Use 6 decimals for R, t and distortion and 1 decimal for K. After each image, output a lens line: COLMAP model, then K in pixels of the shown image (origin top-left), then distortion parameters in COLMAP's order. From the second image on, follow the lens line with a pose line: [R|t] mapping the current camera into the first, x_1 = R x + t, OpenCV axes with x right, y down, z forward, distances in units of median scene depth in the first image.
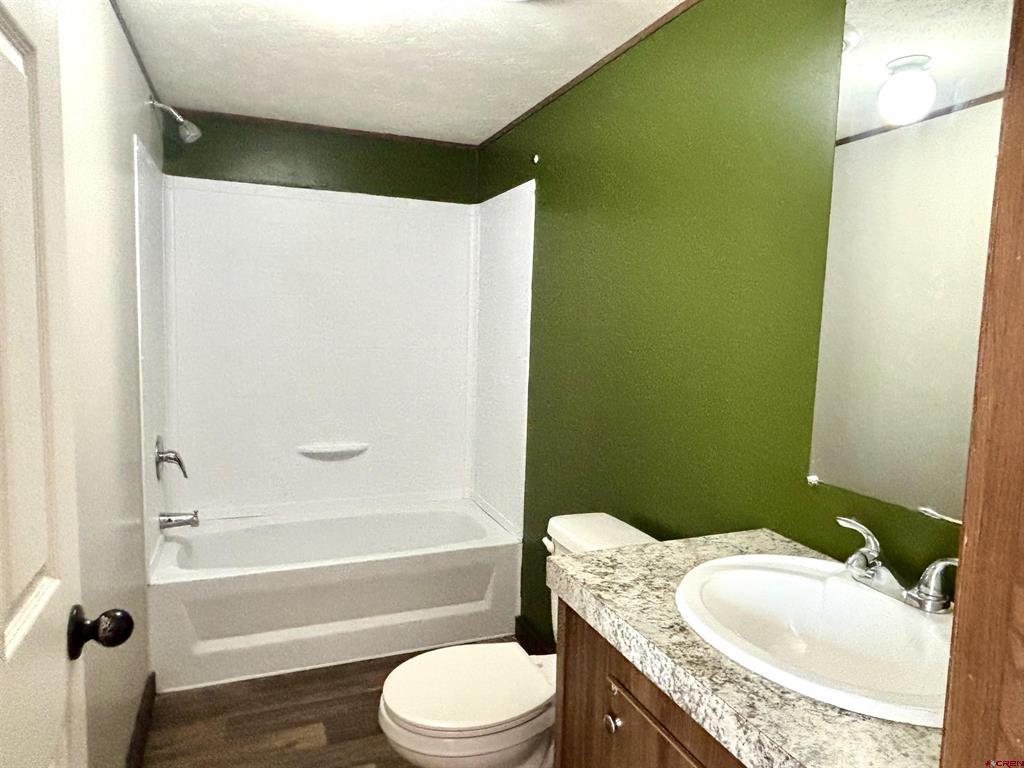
lens RADIAL K [[657.5, 0, 512.8], [0, 657.5, 382.2], [0, 0, 1]] dist [0.034844, -0.038777]
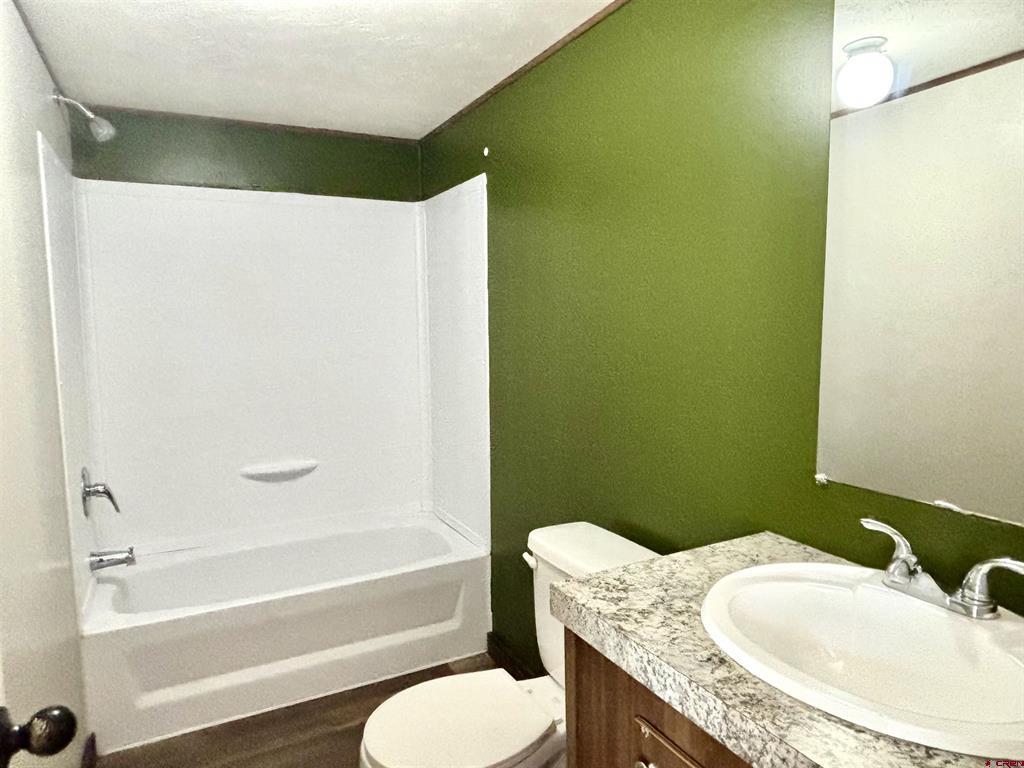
lens RADIAL K [[662.1, 0, 512.0], [0, 662.1, 384.0], [0, 0, 1]] dist [0.003431, -0.000722]
pose [[0.994502, -0.051128, 0.091385, -0.073553], [0.050932, 0.998692, 0.004477, -0.015399], [-0.091494, 0.000202, 0.995806, 0.111473]]
